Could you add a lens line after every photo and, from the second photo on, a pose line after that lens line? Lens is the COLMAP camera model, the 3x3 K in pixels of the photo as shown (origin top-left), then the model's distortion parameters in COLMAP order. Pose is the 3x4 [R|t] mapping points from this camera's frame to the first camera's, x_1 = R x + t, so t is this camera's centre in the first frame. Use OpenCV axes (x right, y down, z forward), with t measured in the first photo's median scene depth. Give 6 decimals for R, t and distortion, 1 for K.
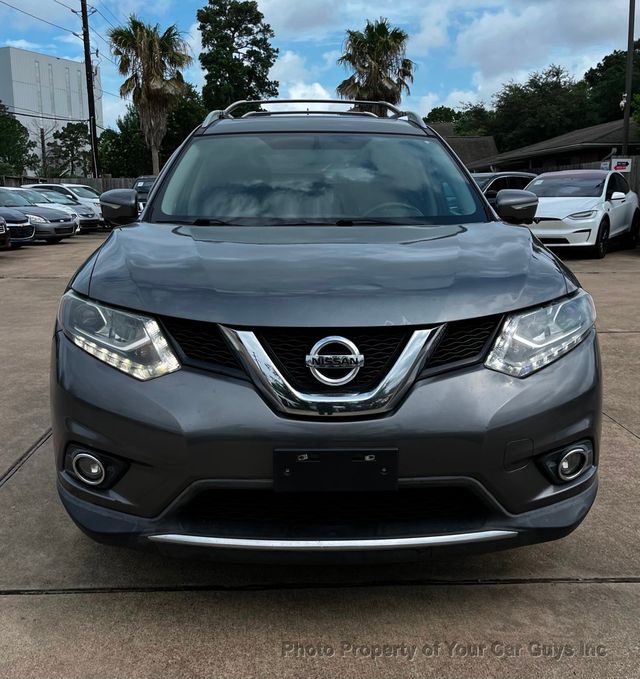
lens RADIAL K [[733.8, 0, 320.0], [0, 733.8, 339.5], [0, 0, 1]] dist [0.027520, -0.006108]
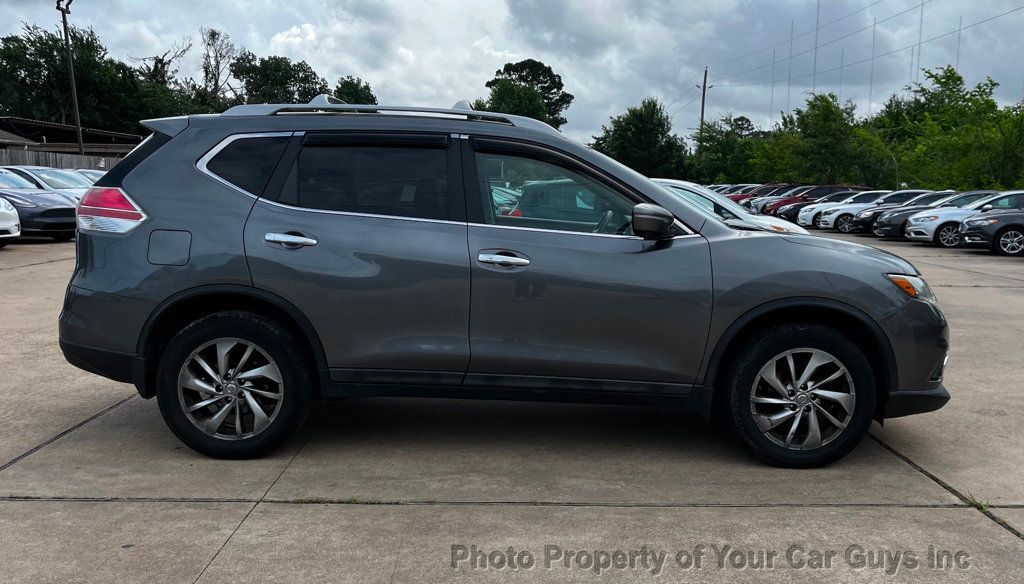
lens RADIAL K [[880.6, 0, 512.0], [0, 880.6, 292.0], [0, 0, 1]] dist [0.019973, 0.000519]
pose [[0.032669, -0.117657, 0.992517, -2.185581], [0.175648, 0.978267, 0.110186, -0.372222], [-0.983911, 0.170734, 0.052625, 1.681830]]
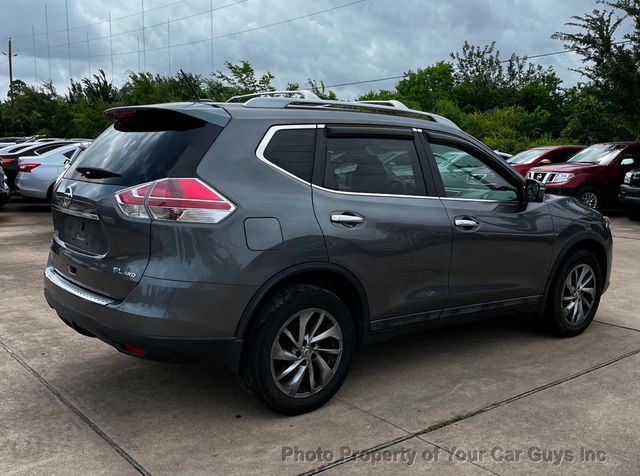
lens RADIAL K [[650.0, 0, 307.9], [0, 650.0, 269.2], [0, 0, 1]] dist [0.030200, -0.017335]
pose [[-0.588091, -0.162538, 0.792295, -1.604364], [0.132409, 0.947034, 0.292564, -0.715776], [-0.797883, 0.276961, -0.535421, 3.155311]]
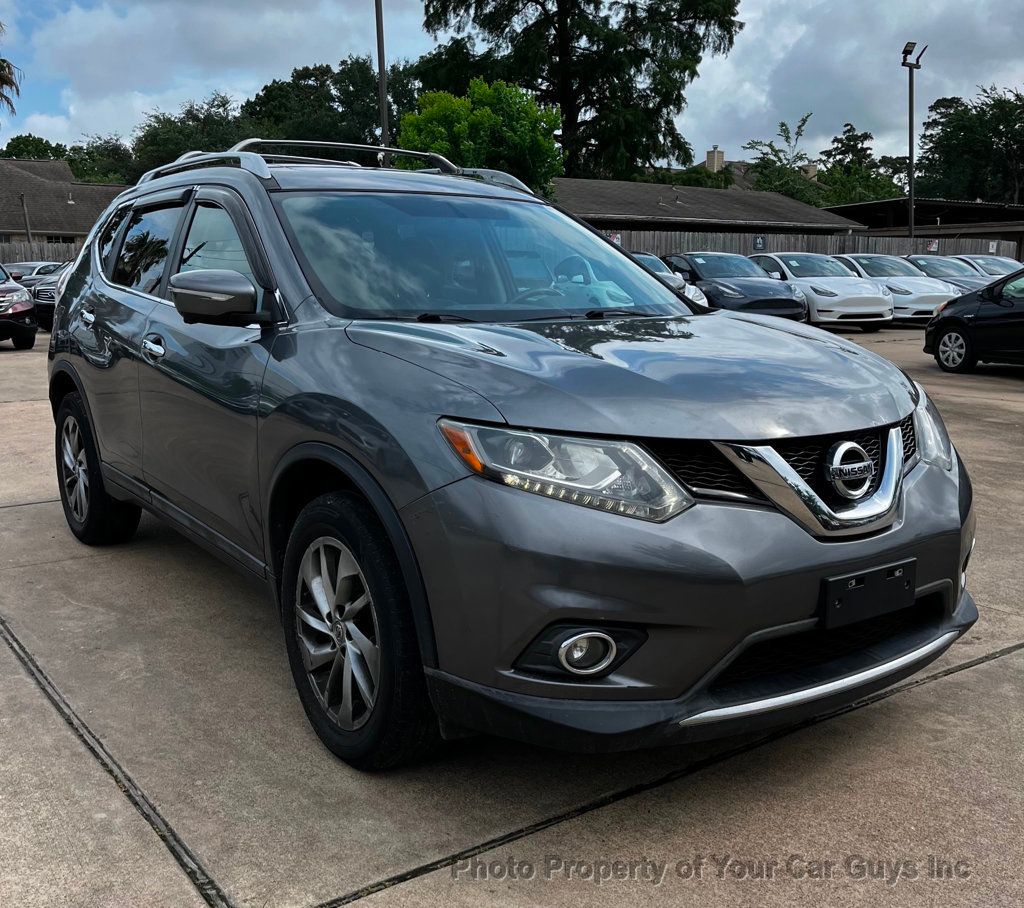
lens RADIAL K [[1044.2, 0, 495.9], [0, 1044.2, 452.2], [0, 0, 1]] dist [0.027931, -0.000674]
pose [[0.840447, -0.094487, 0.533593, -0.832852], [0.106516, 0.994276, 0.008293, -0.038839], [-0.531322, 0.049866, 0.845701, 0.135337]]
